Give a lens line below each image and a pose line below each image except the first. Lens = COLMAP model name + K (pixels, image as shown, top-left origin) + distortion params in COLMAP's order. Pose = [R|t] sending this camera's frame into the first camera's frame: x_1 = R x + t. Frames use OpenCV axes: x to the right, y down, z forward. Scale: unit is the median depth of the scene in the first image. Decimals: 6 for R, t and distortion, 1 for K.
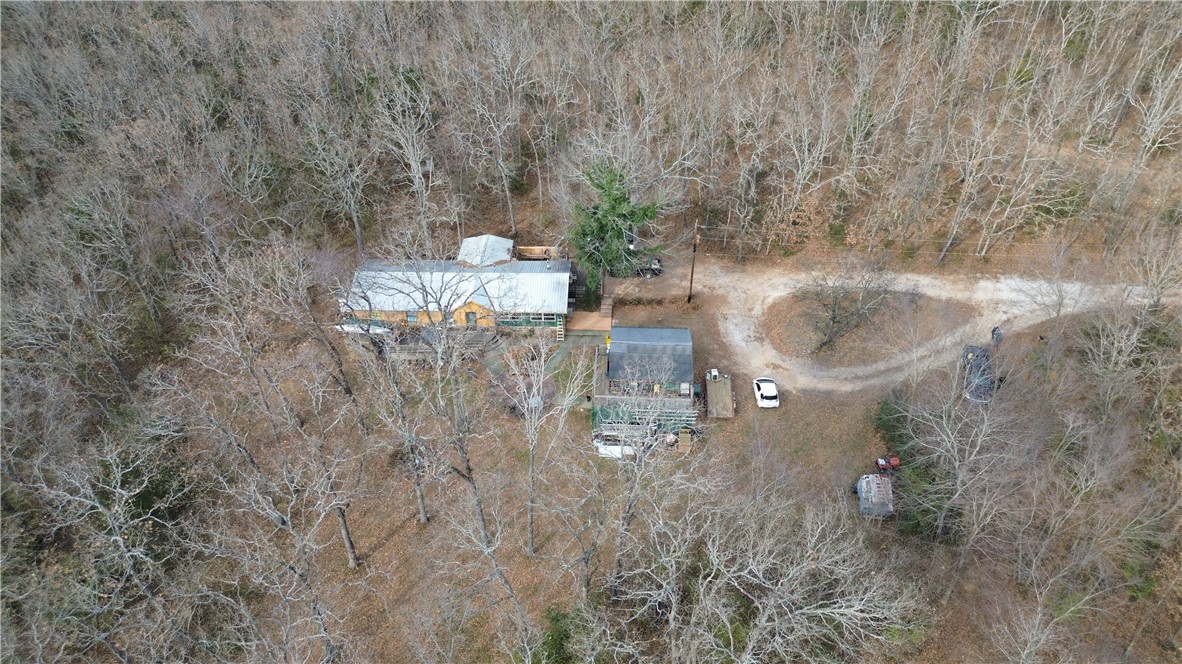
lens RADIAL K [[838.6, 0, 594.0], [0, 838.6, 334.1], [0, 0, 1]] dist [0.076523, -0.082288]
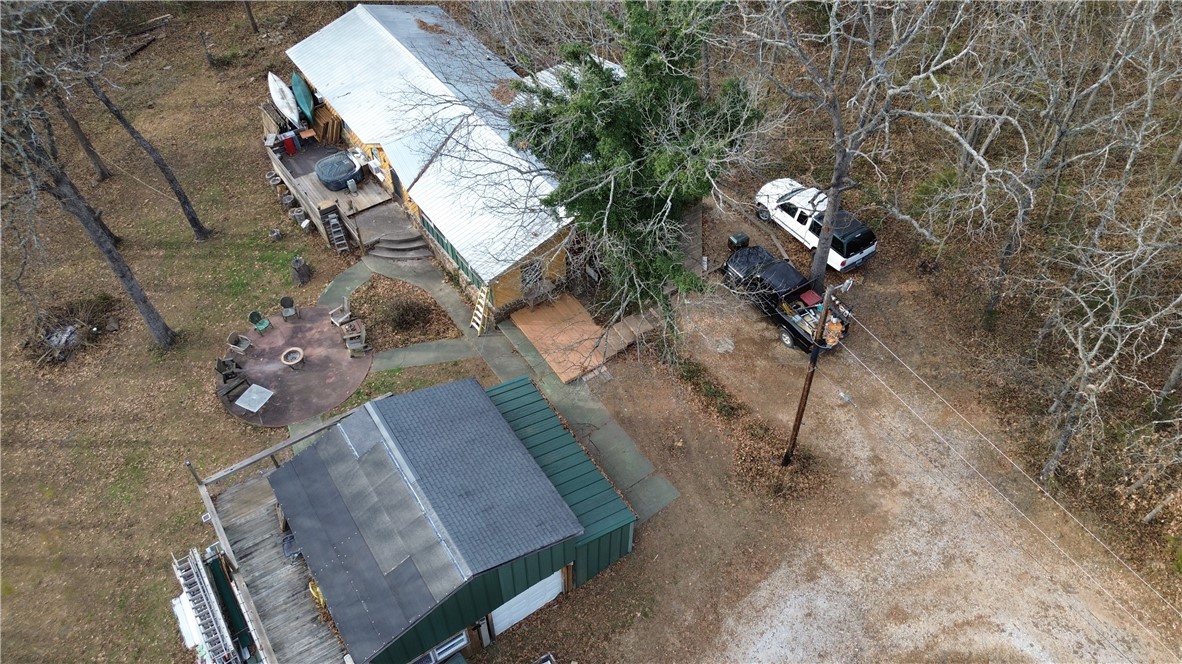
lens RADIAL K [[838.6, 0, 594.0], [0, 838.6, 334.1], [0, 0, 1]] dist [0.076523, -0.082288]
pose [[0.592777, 0.608419, -0.527677, 0.229971], [-0.490736, 0.792387, 0.362355, -0.179369], [0.638588, 0.044154, 0.768281, 0.691397]]
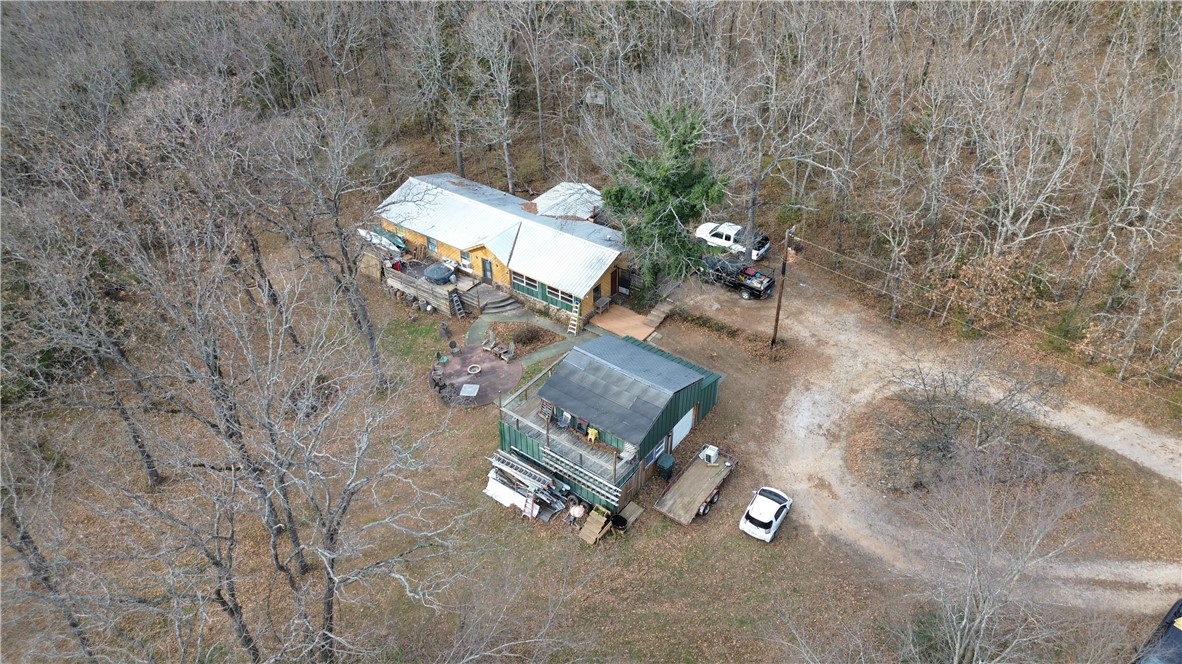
lens RADIAL K [[838.6, 0, 594.0], [0, 838.6, 334.1], [0, 0, 1]] dist [0.076523, -0.082288]
pose [[0.830734, 0.334132, -0.445239, 0.302070], [-0.336451, 0.938580, 0.076607, -0.053874], [0.443489, 0.086161, 0.892129, 0.345387]]
